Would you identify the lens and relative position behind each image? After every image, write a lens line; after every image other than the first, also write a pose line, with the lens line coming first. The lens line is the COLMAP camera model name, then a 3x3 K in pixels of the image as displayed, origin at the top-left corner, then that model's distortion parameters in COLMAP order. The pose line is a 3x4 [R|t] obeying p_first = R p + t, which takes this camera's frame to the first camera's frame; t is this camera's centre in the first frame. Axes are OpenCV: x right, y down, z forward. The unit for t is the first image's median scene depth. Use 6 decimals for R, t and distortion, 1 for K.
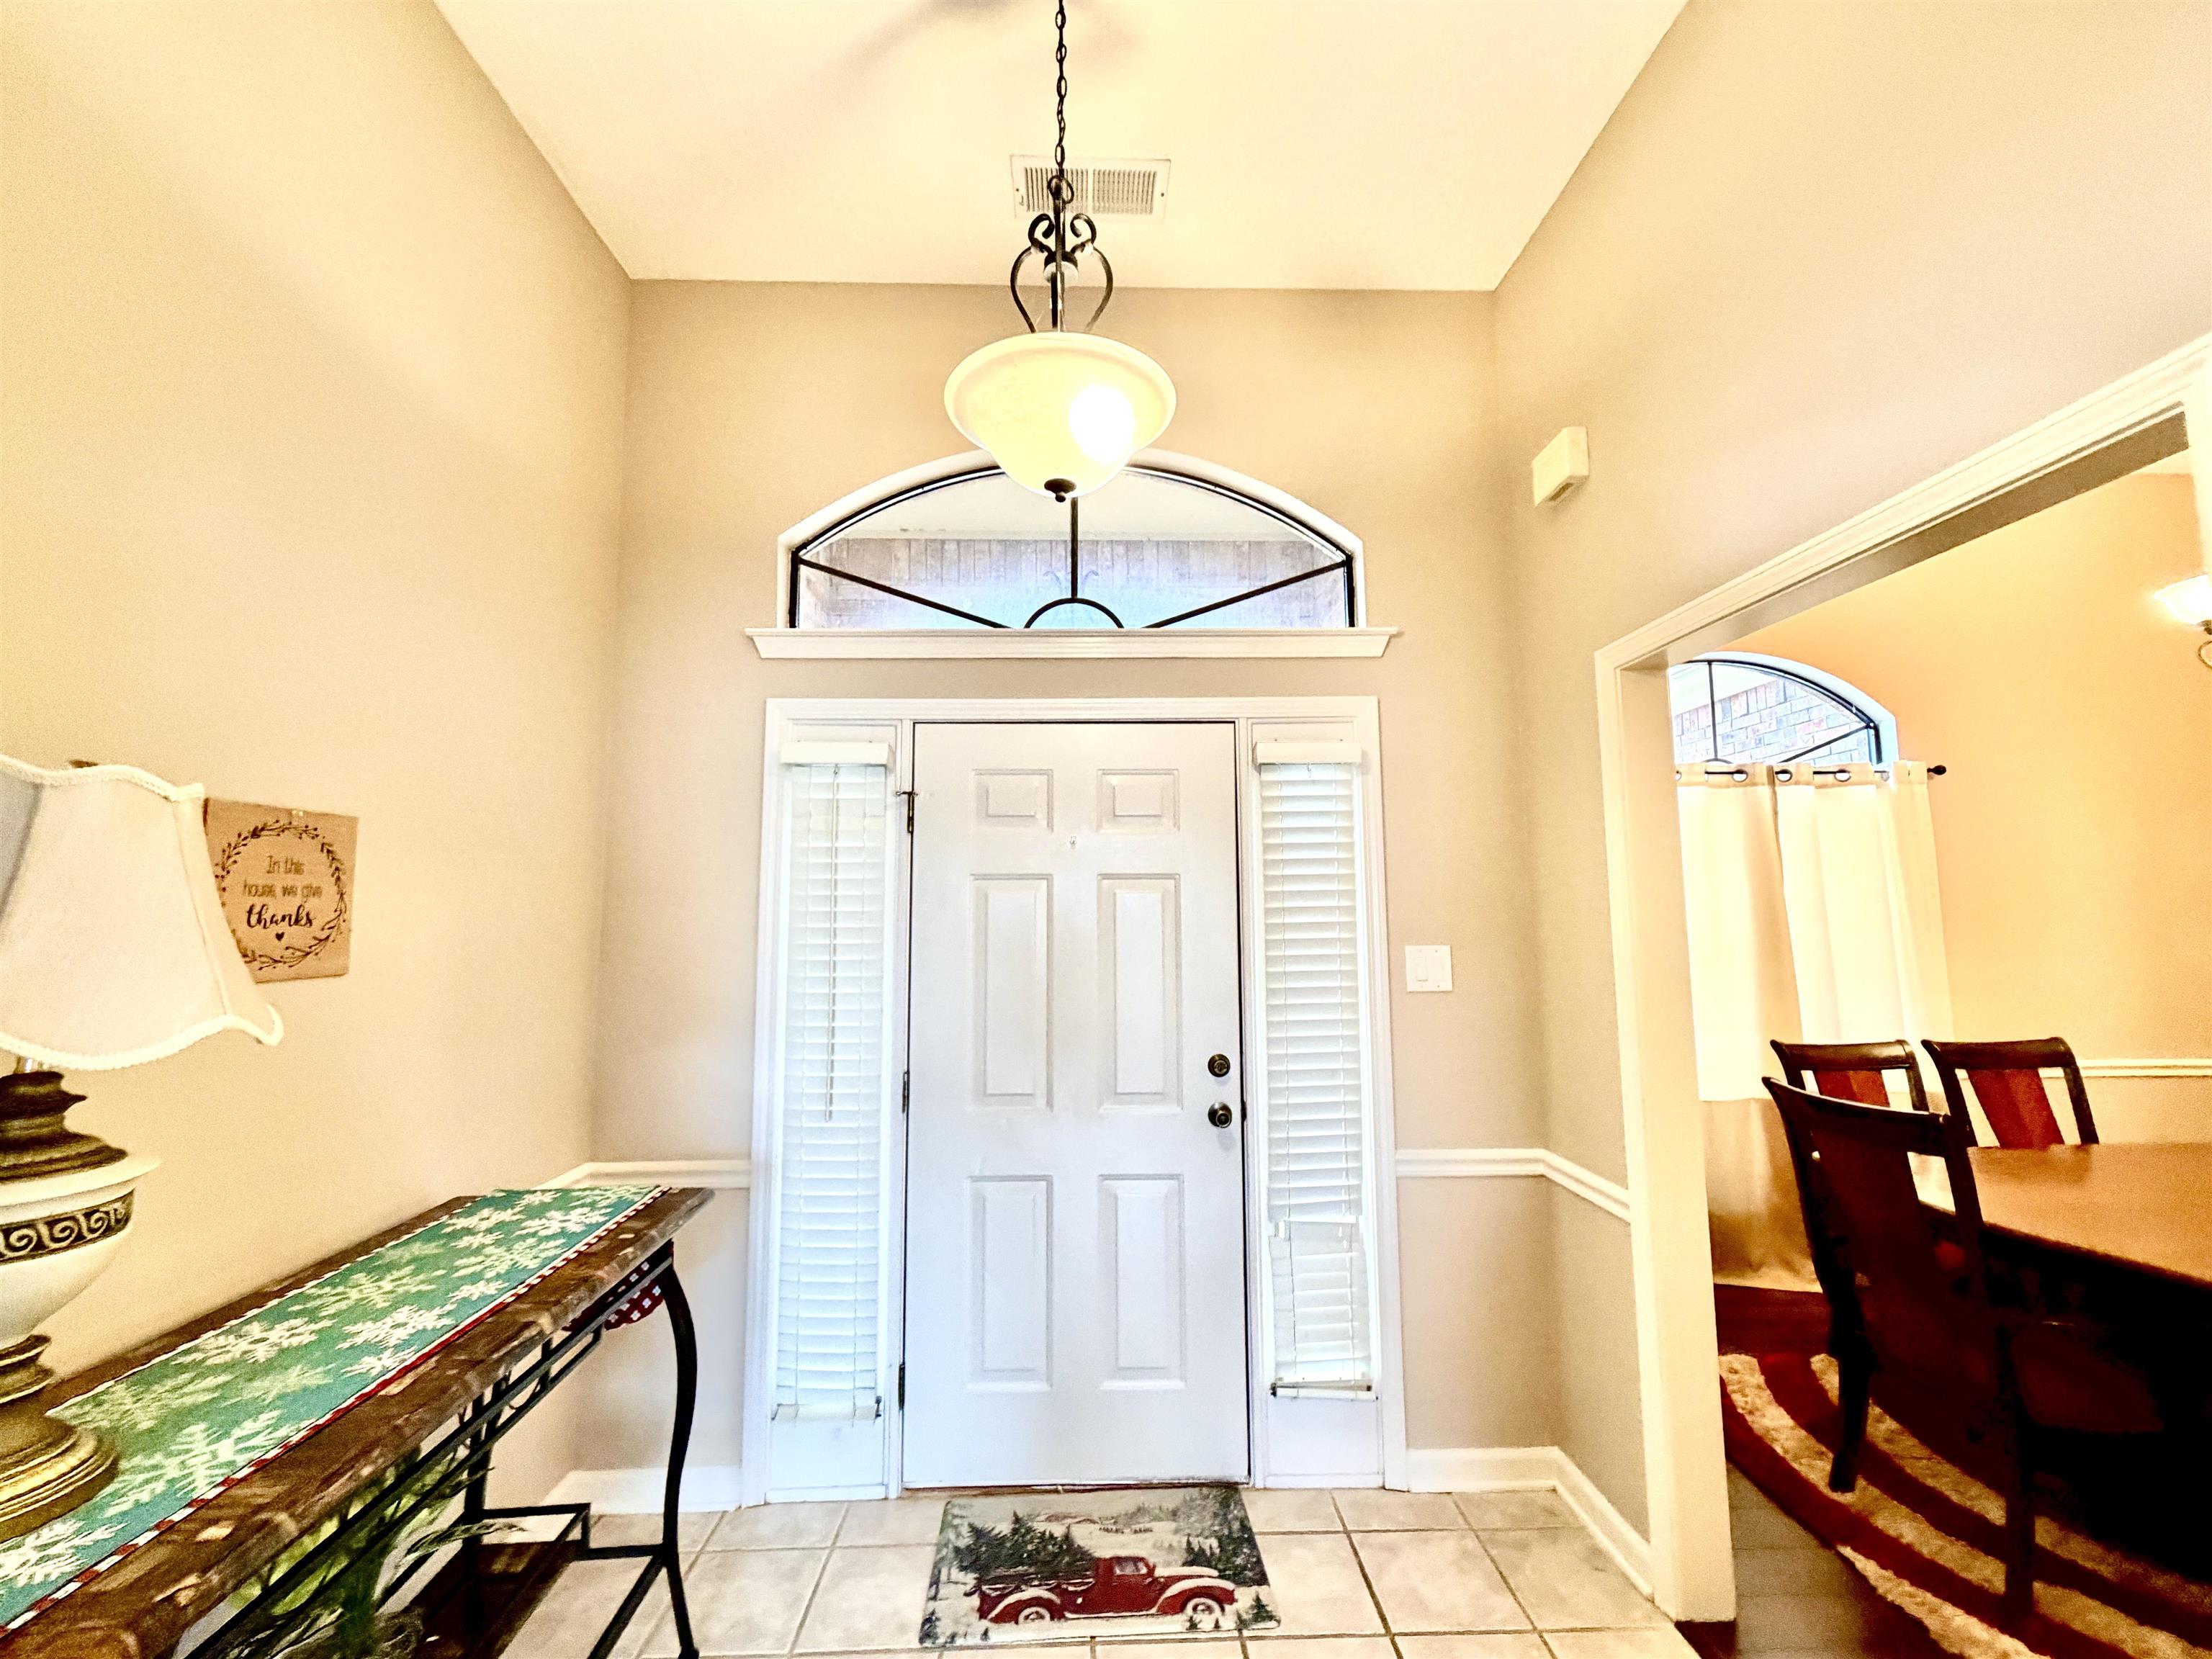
lens RADIAL K [[883.6, 0, 1099.4], [0, 883.6, 824.9], [0, 0, 1]] dist [0.000969, 0.000145]
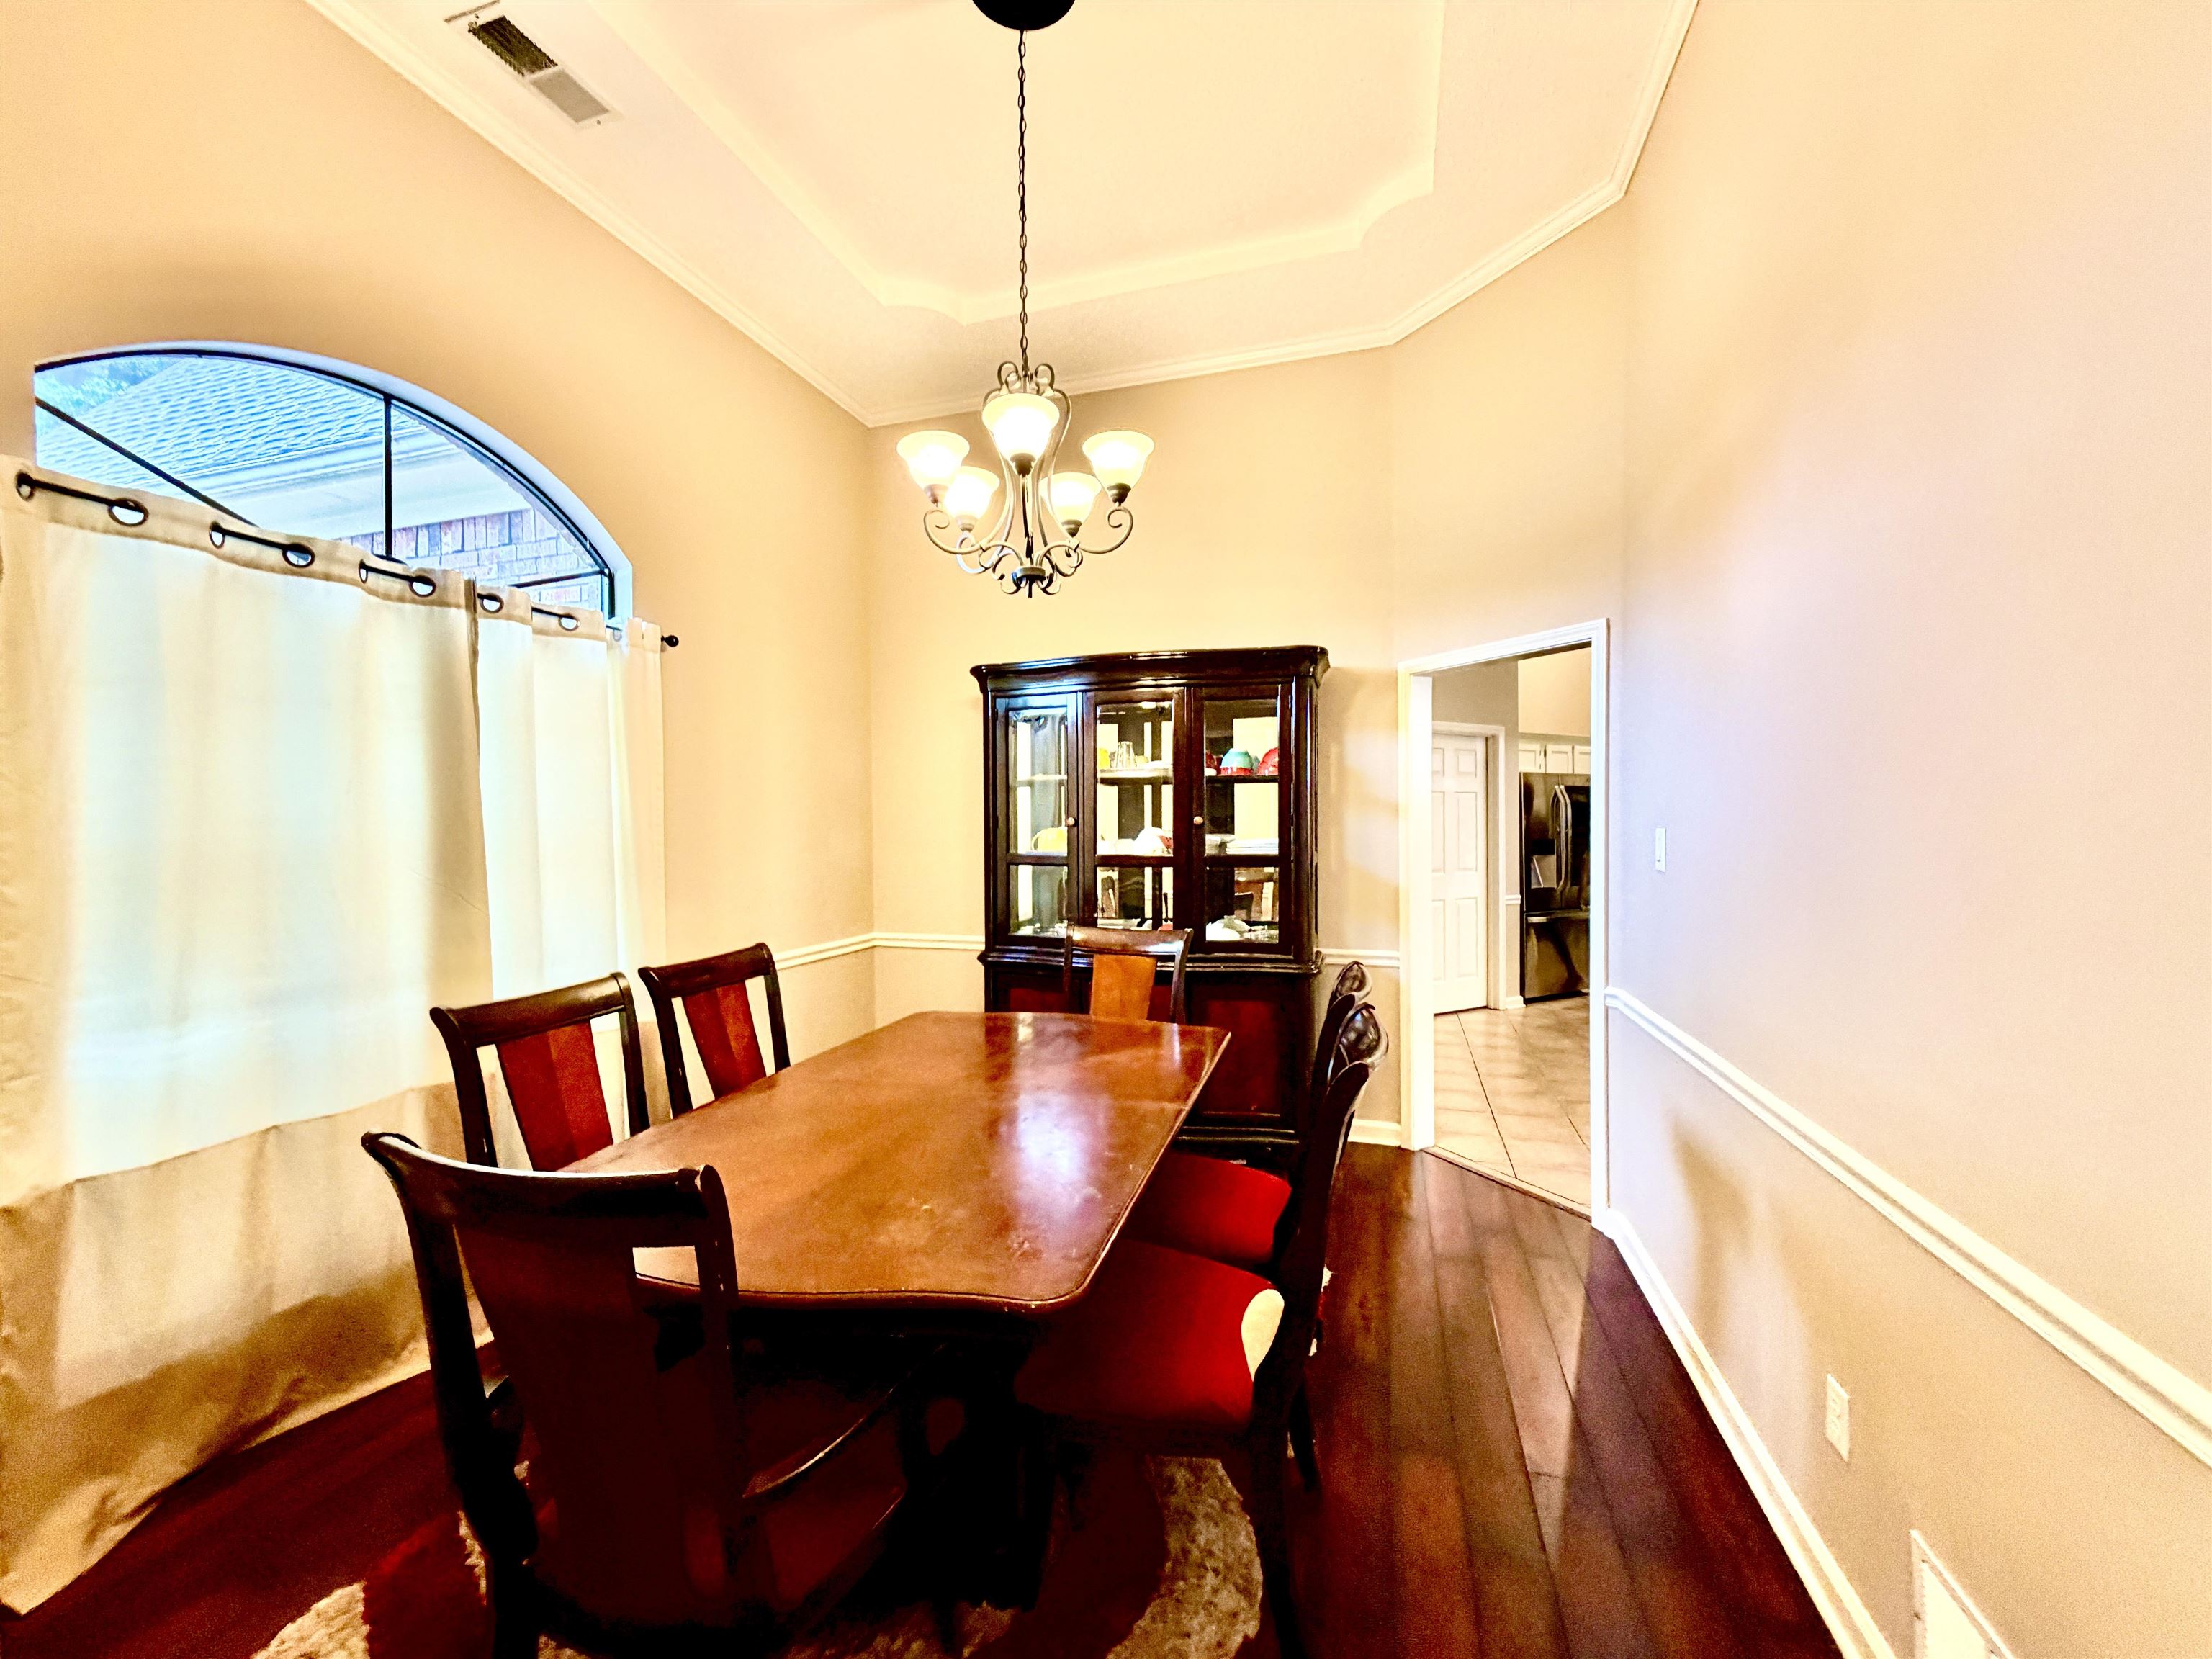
lens RADIAL K [[883.6, 0, 1103.0], [0, 883.6, 831.4], [0, 0, 1]] dist [0.000969, 0.000145]
pose [[0.321094, -0.003519, 0.947041, 0.289248], [-0.082877, 0.996052, 0.031801, 0.058575], [-0.943414, -0.088699, 0.319535, 0.334059]]
